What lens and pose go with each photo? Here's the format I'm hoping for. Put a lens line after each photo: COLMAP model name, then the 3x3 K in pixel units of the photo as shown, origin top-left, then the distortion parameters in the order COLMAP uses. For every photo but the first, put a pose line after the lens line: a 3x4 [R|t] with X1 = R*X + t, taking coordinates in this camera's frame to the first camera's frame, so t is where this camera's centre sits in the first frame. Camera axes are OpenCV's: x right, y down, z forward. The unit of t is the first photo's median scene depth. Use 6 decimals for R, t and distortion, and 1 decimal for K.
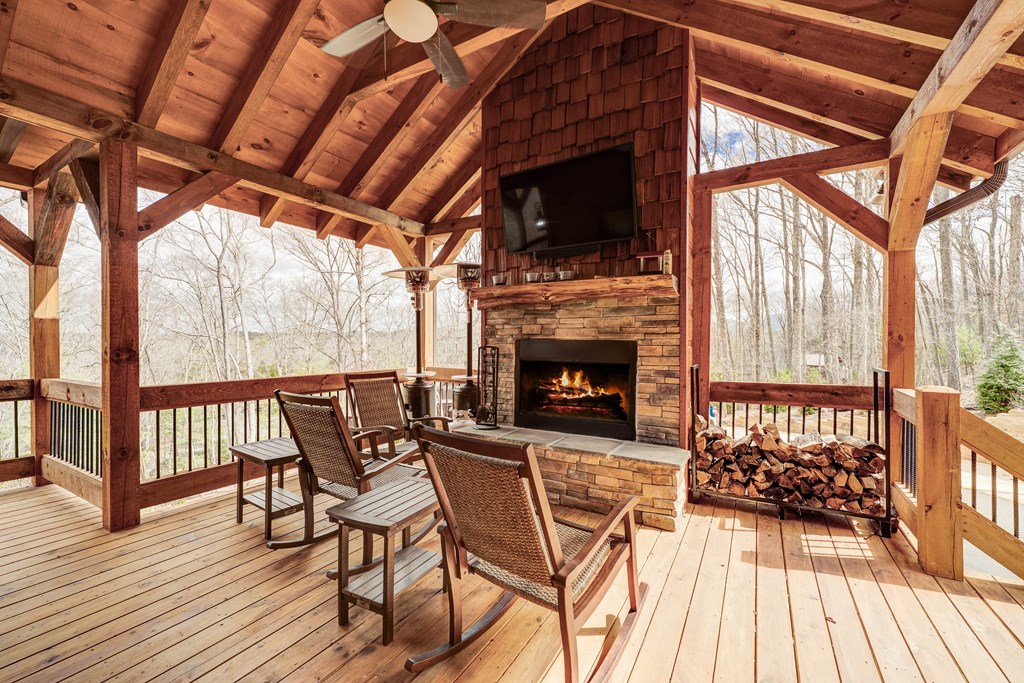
lens RADIAL K [[418.7, 0, 512.7], [0, 418.7, 338.9], [0, 0, 1]] dist [0.005202, 0.000719]
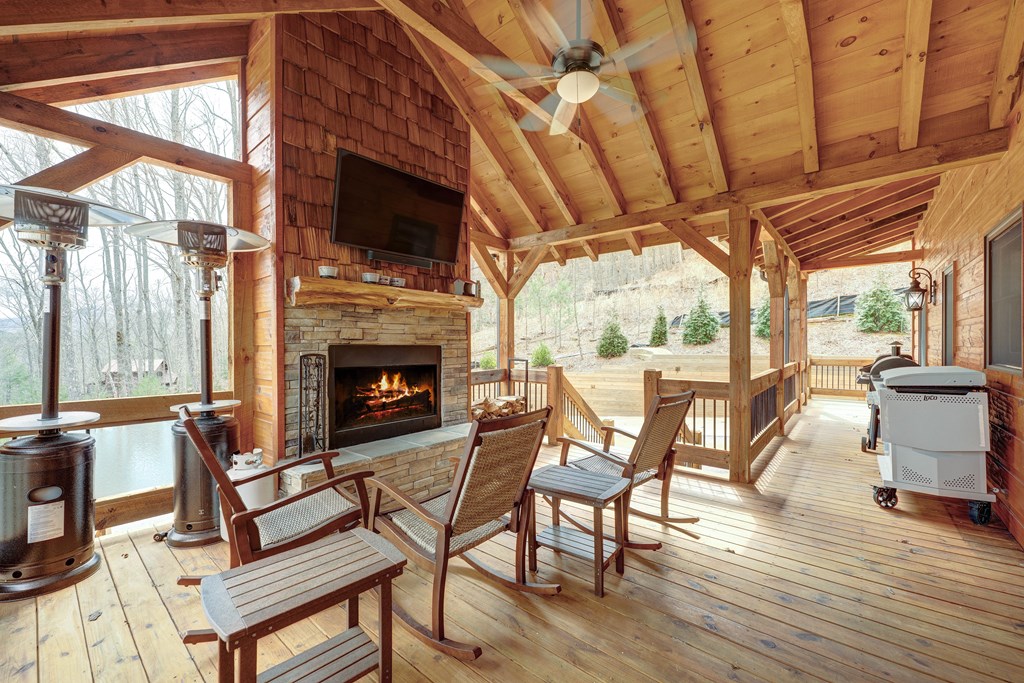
lens RADIAL K [[418.7, 0, 511.7], [0, 418.7, 345.7], [0, 0, 1]] dist [0.005202, 0.000719]
pose [[0.196303, -0.008378, 0.980507, -0.825207], [-0.011979, 0.999868, 0.010942, -0.010304], [-0.980470, -0.013893, 0.196177, 0.513601]]
